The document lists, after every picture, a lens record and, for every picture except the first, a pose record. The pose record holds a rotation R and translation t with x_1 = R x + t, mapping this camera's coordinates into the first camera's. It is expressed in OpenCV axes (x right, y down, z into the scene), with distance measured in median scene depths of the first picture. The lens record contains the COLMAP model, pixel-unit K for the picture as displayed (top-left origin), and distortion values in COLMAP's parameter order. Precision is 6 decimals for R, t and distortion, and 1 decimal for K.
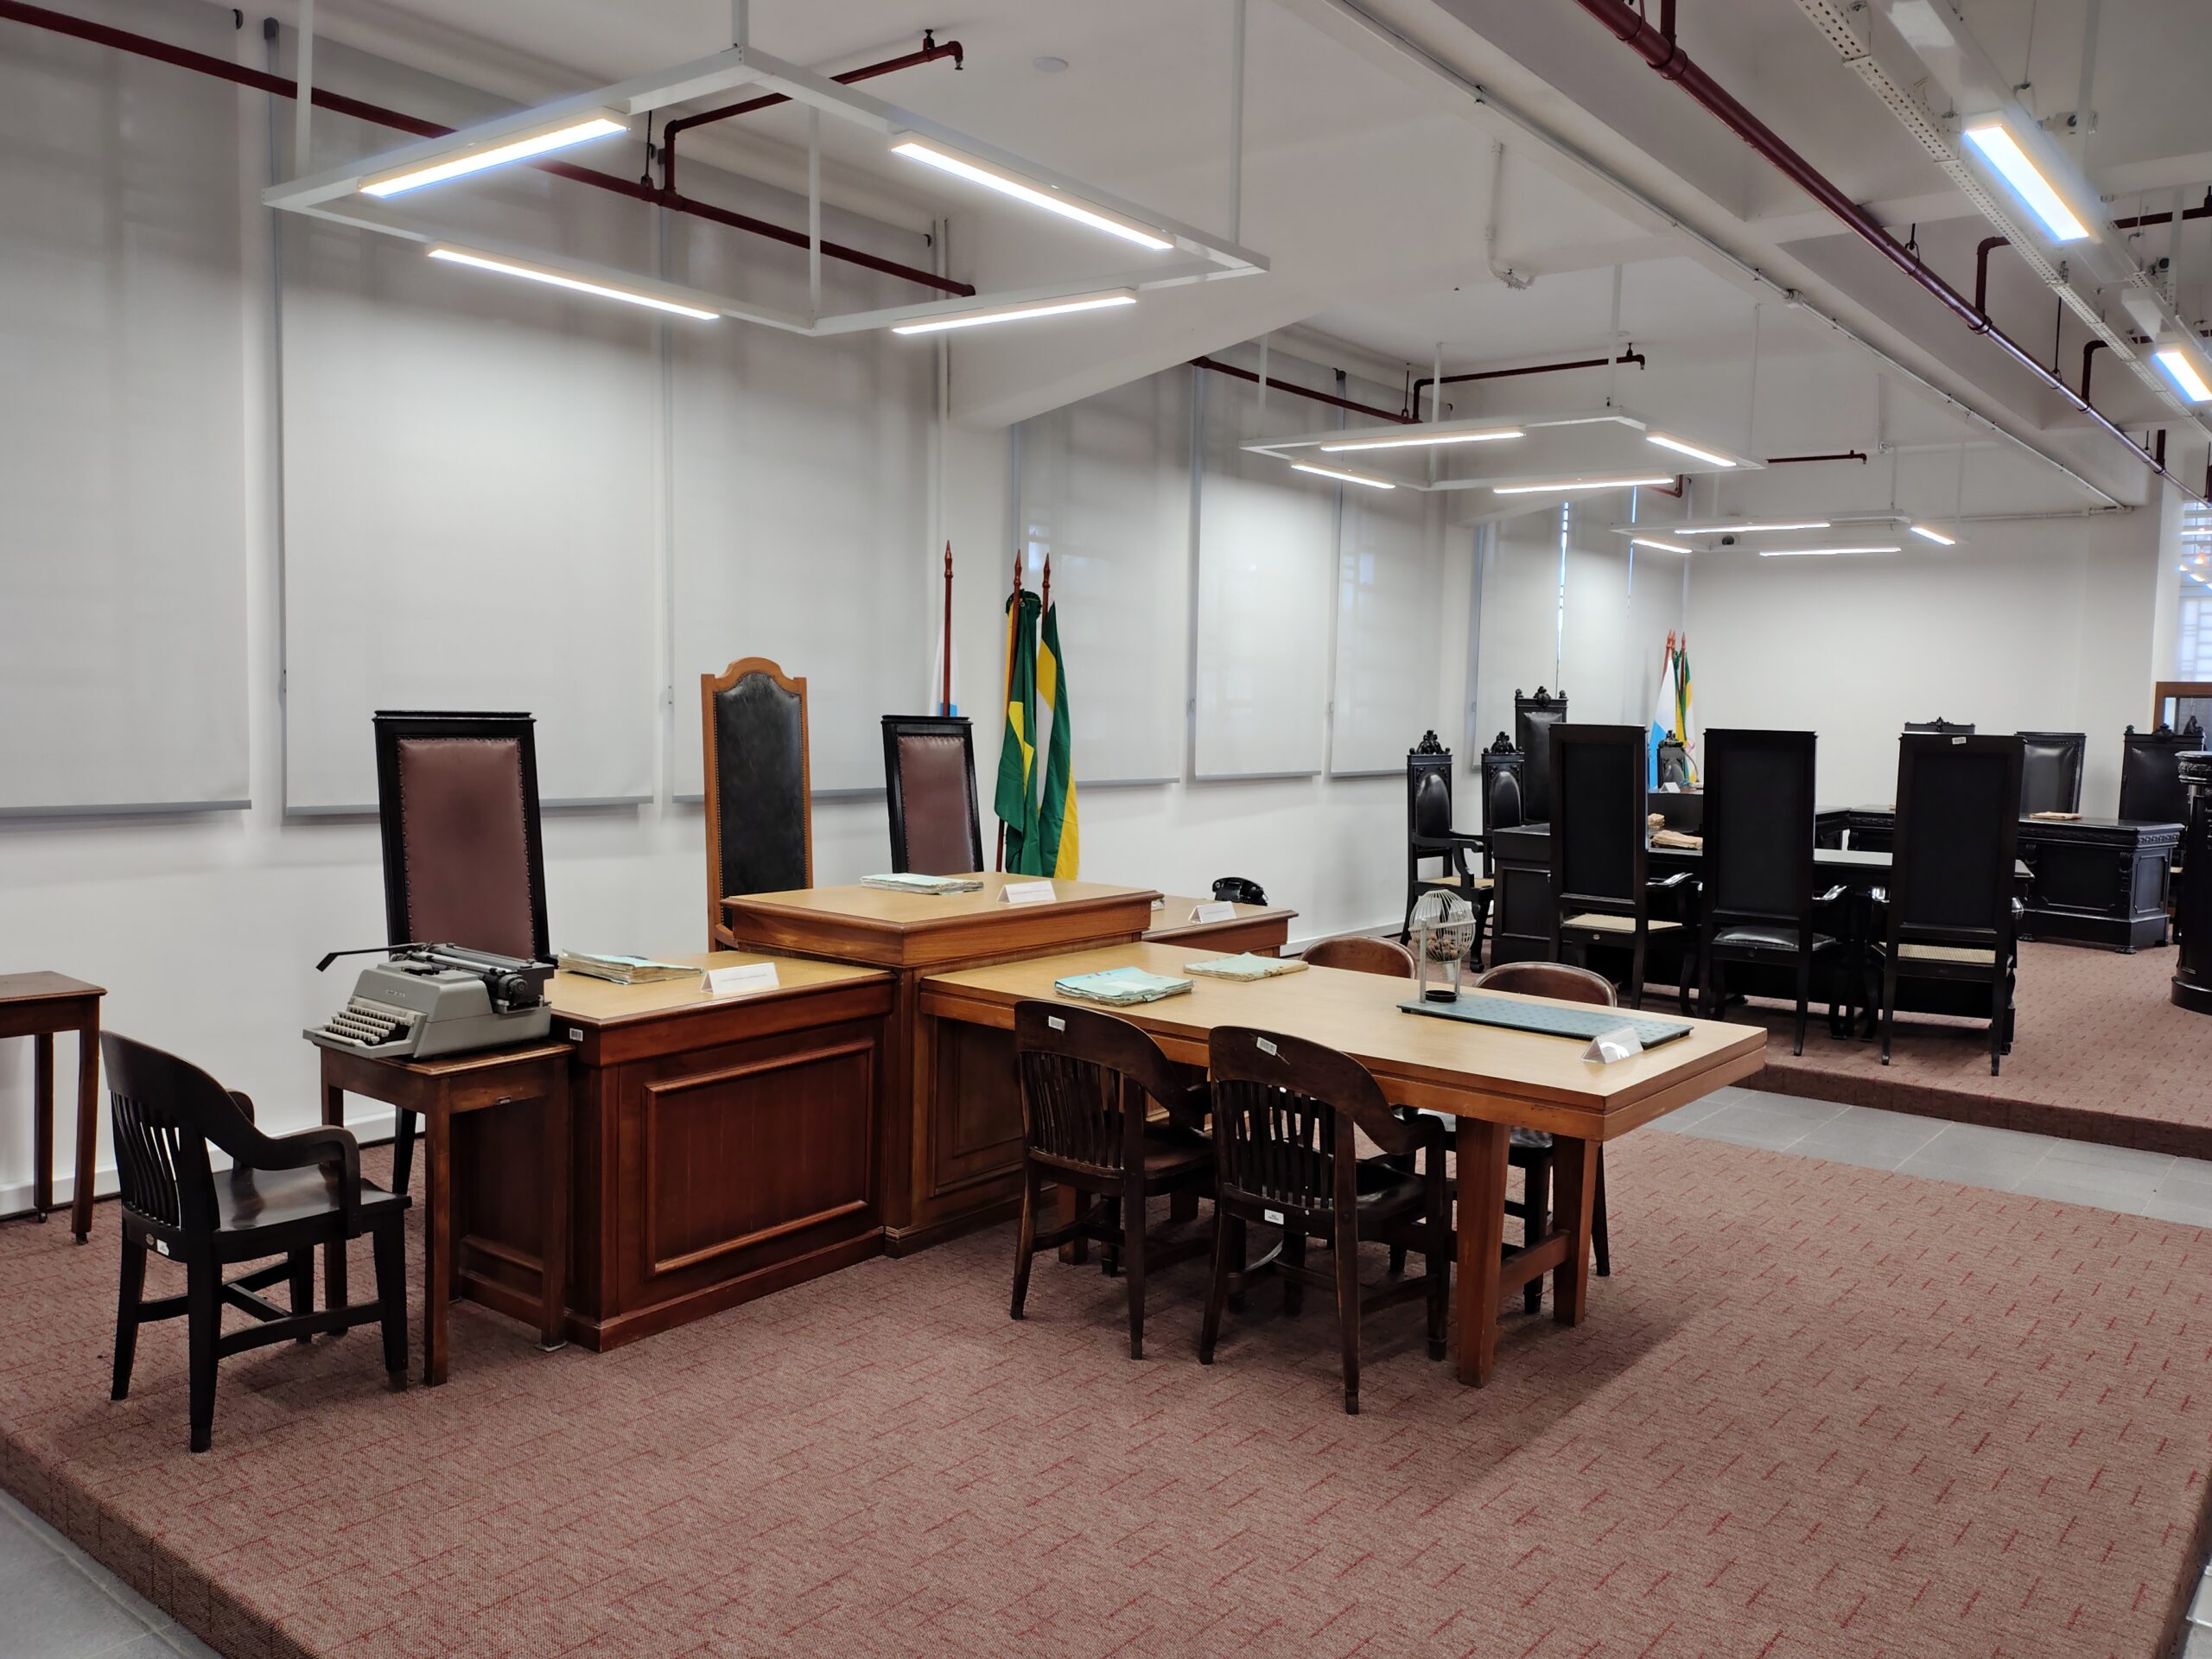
lens RADIAL K [[1686.3, 0, 1113.6], [0, 1686.3, 821.8], [0, 0, 1]] dist [0.037972, -0.023724]
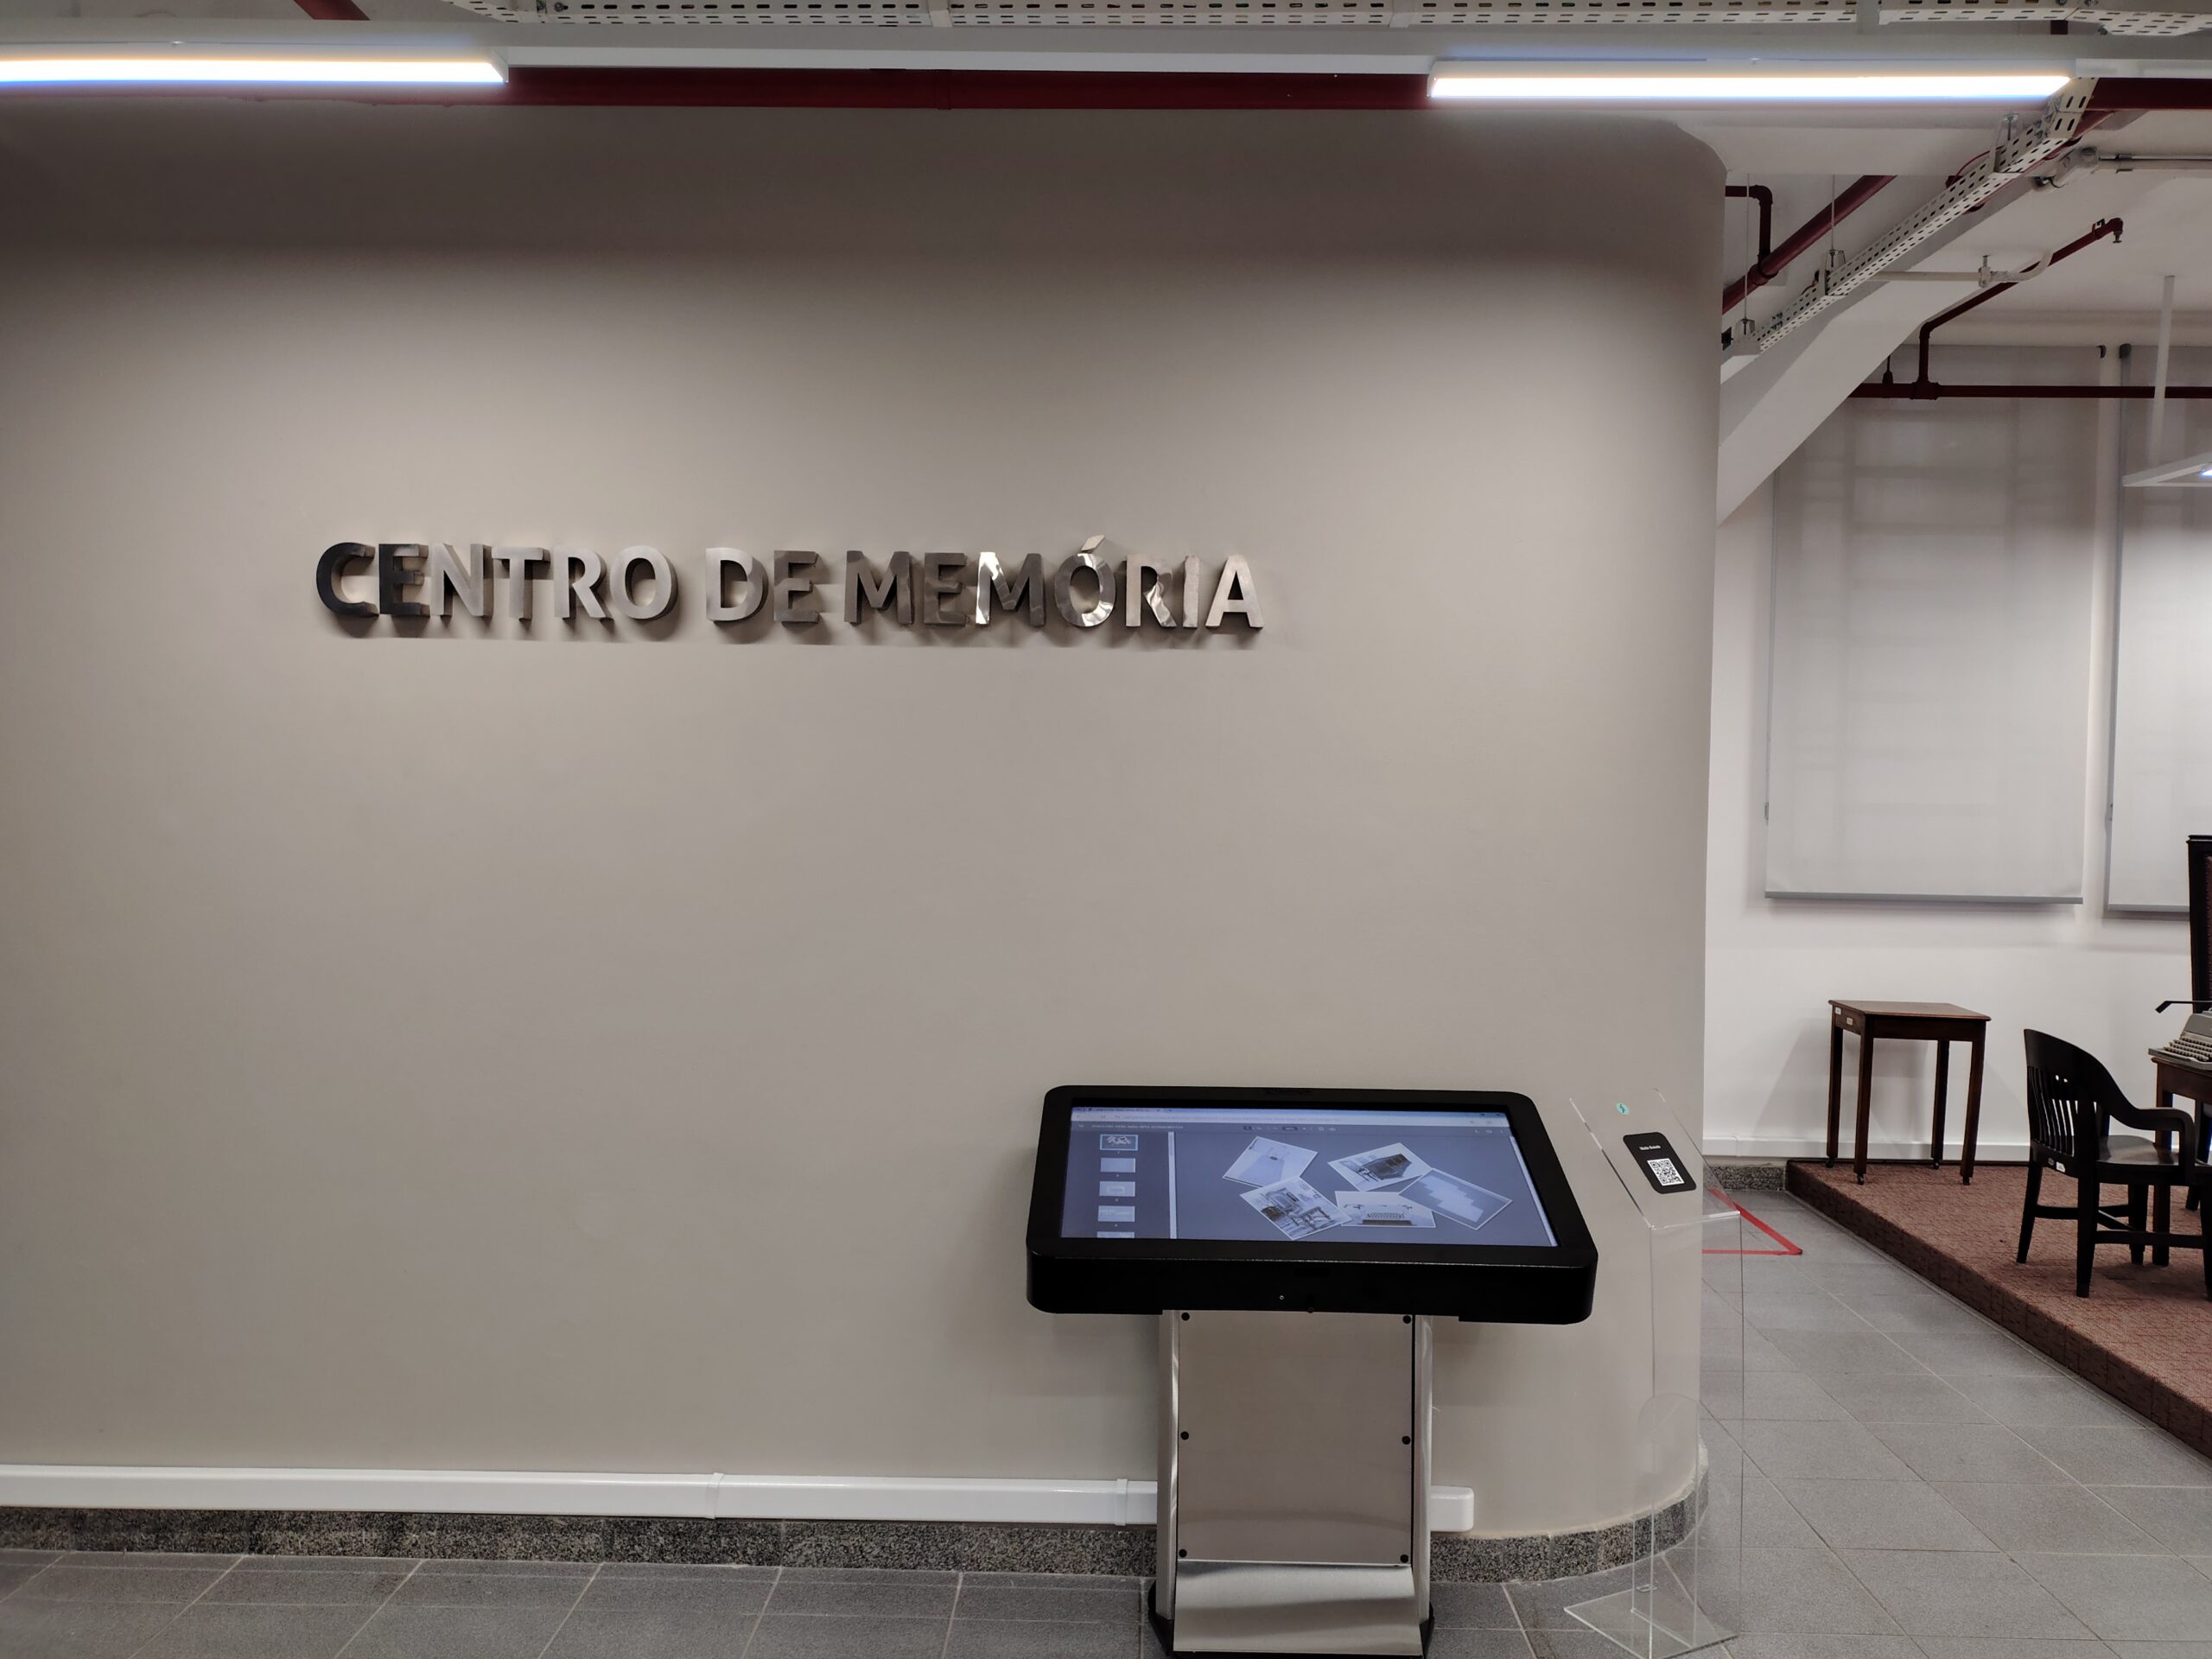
lens RADIAL K [[1686.3, 0, 1121.6], [0, 1686.3, 826.4], [0, 0, 1]] dist [0.037972, -0.023724]
pose [[0.606684, 0.006763, -0.794915, 0.164328], [-0.057177, 0.997745, -0.035149, 0.029874], [0.792885, 0.066775, 0.605702, -0.625641]]
